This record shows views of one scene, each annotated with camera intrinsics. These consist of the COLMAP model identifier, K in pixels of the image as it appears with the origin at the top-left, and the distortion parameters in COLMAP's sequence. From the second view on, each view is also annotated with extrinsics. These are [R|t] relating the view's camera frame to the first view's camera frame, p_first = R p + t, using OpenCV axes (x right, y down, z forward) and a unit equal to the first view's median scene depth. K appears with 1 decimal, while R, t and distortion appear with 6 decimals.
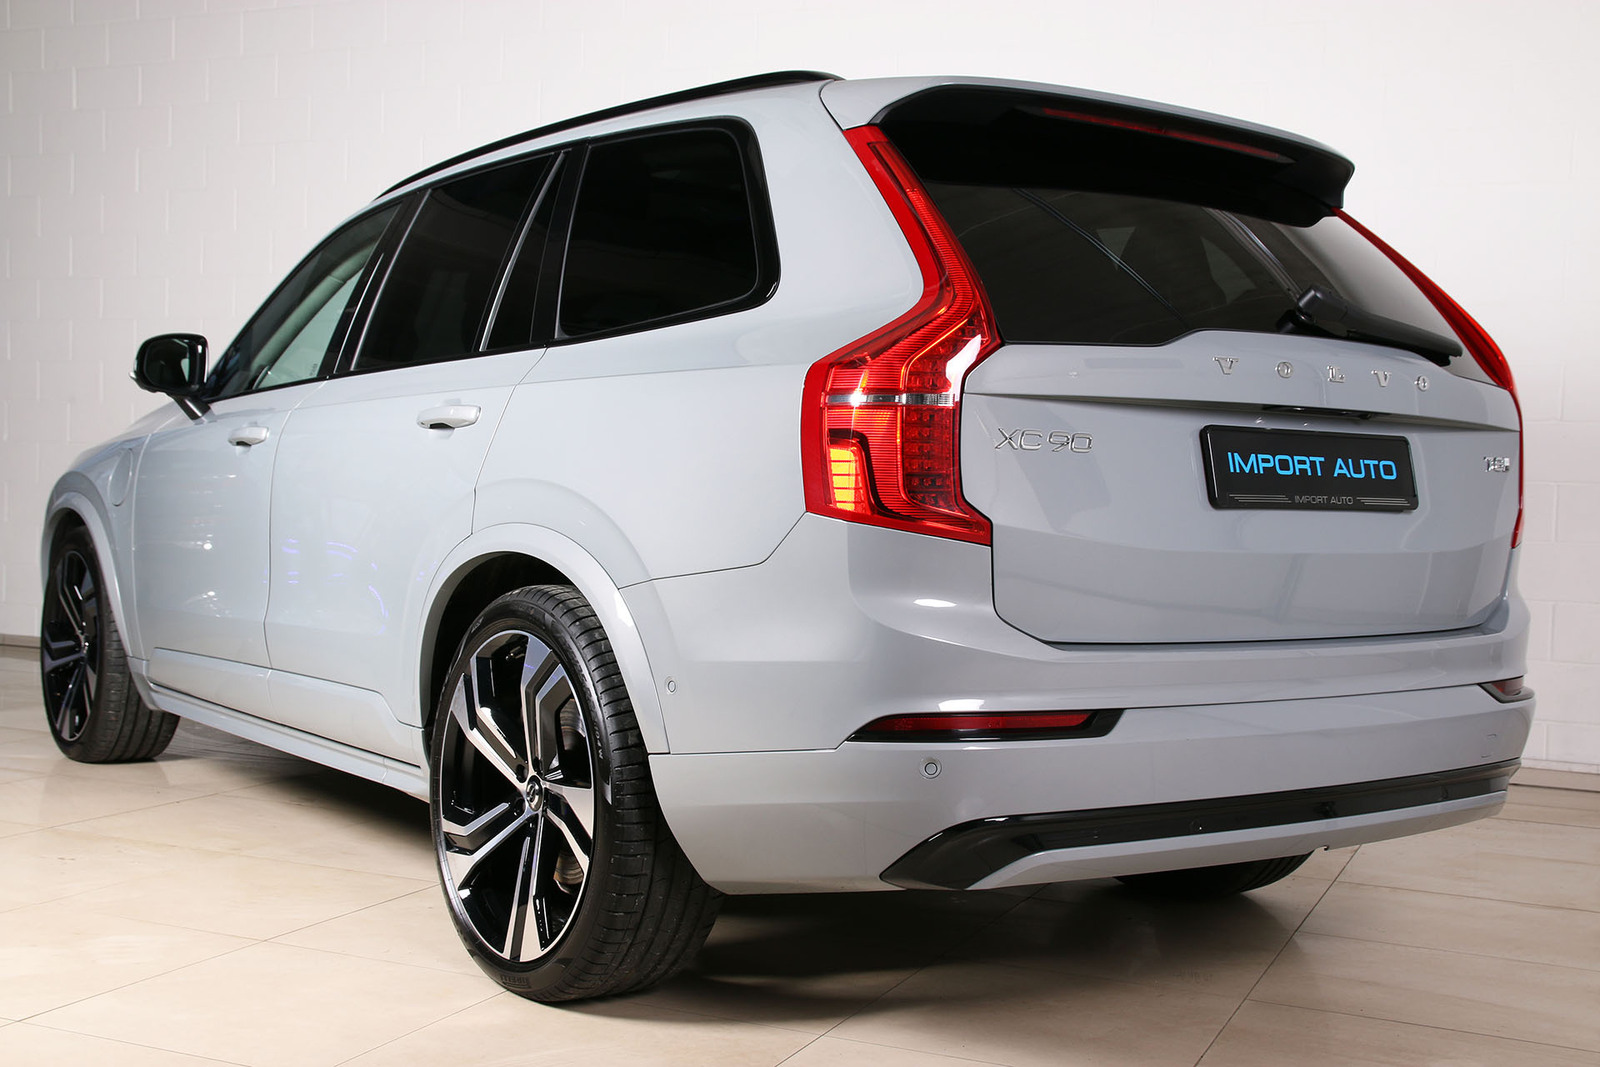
lens RADIAL K [[1915.8, 0, 800.0], [0, 1915.8, 533.5], [0, 0, 1]] dist [0.000795, -0.002069]
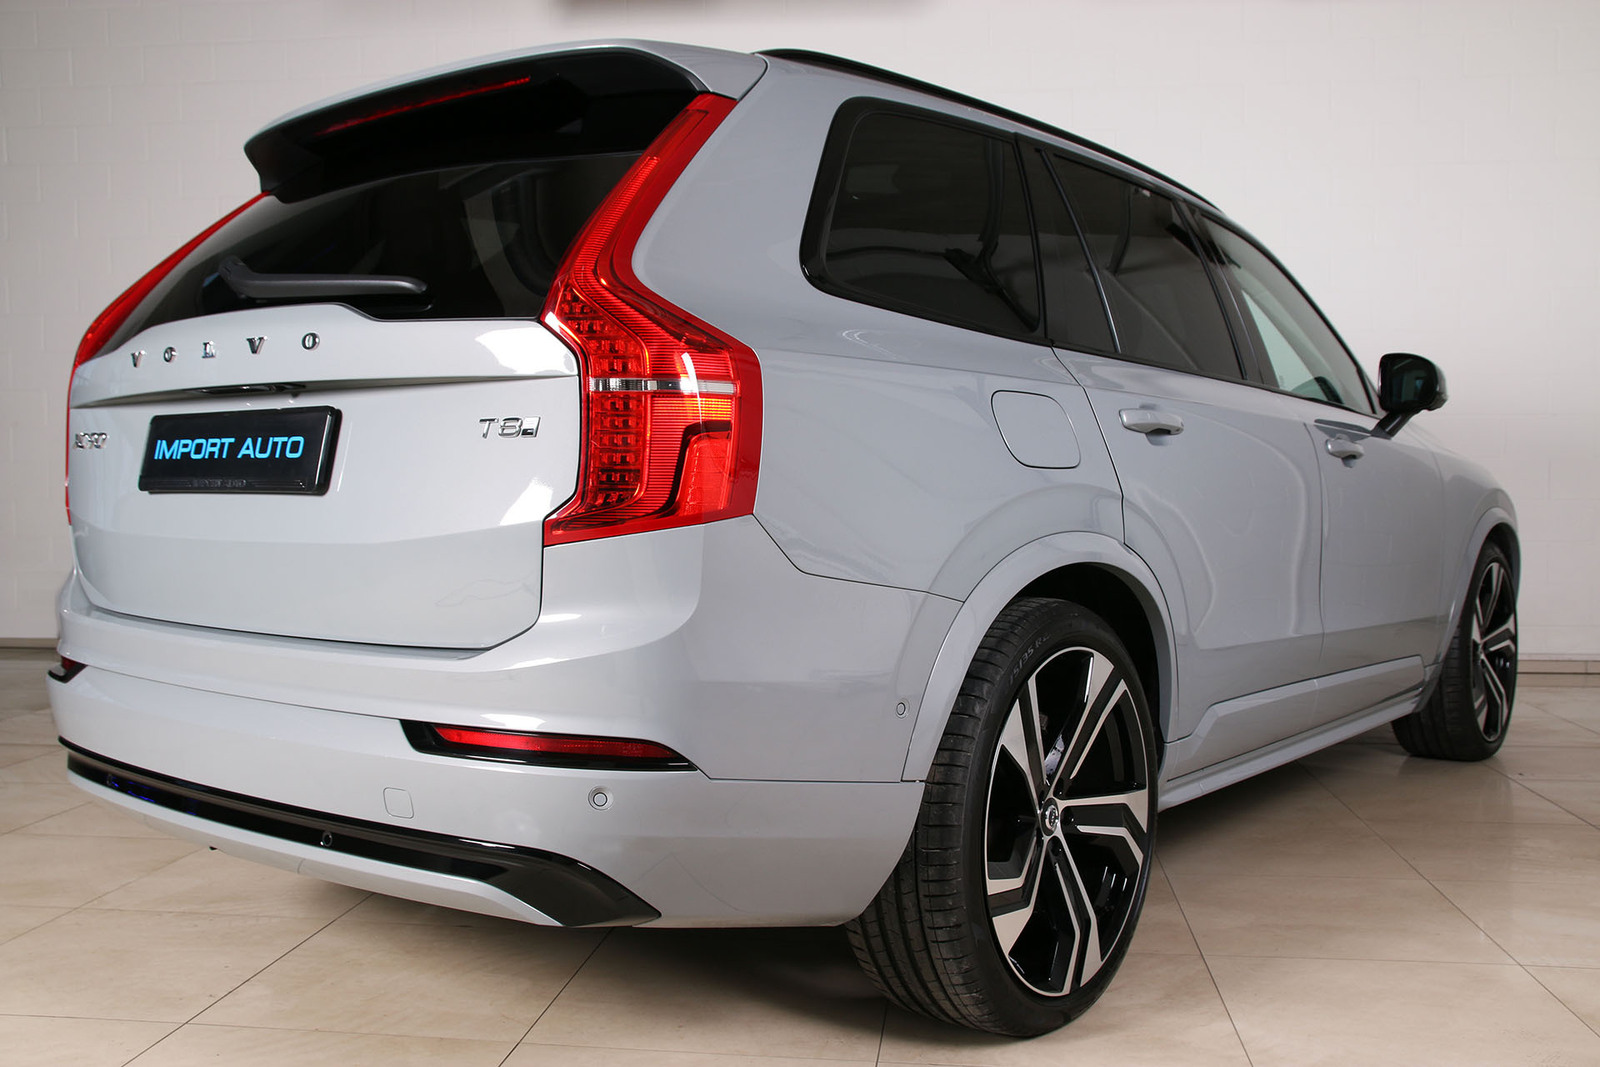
lens RADIAL K [[1548.3, 0, 800.0], [0, 1548.3, 533.5], [0, 0, 1]] dist [-0.111961, -0.001031]
pose [[0.252568, -0.004474, -0.967569, 1.085131], [-0.031997, 0.999404, -0.012973, 0.007984], [0.967050, 0.034236, 0.252274, 1.100174]]
